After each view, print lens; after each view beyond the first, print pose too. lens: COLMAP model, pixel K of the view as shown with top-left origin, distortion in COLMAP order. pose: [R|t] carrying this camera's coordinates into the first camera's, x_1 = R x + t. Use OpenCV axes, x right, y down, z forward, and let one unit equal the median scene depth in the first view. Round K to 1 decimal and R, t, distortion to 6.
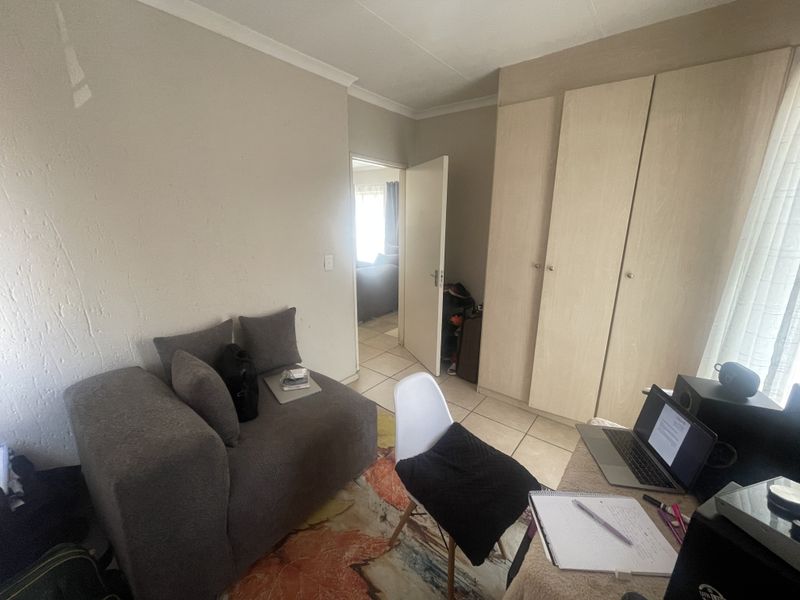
lens RADIAL K [[324.7, 0, 398.1], [0, 324.7, 299.0], [0, 0, 1]] dist [-0.002709, -0.000243]
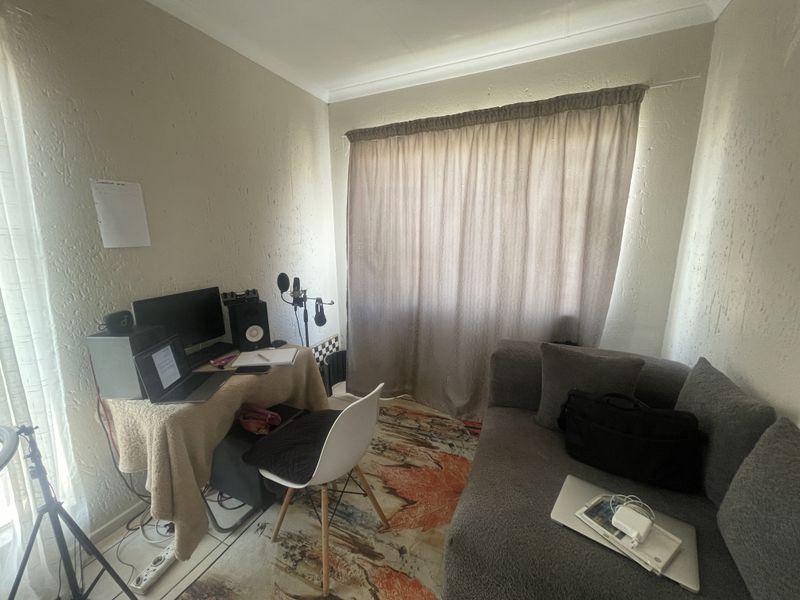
lens RADIAL K [[324.7, 0, 399.9], [0, 324.7, 295.9], [0, 0, 1]] dist [-0.002709, -0.000243]
pose [[-0.970821, 0.040538, -0.236353, 0.153252], [-0.064653, 0.904865, 0.420761, -0.335838], [0.230925, 0.423764, -0.875841, 1.634428]]
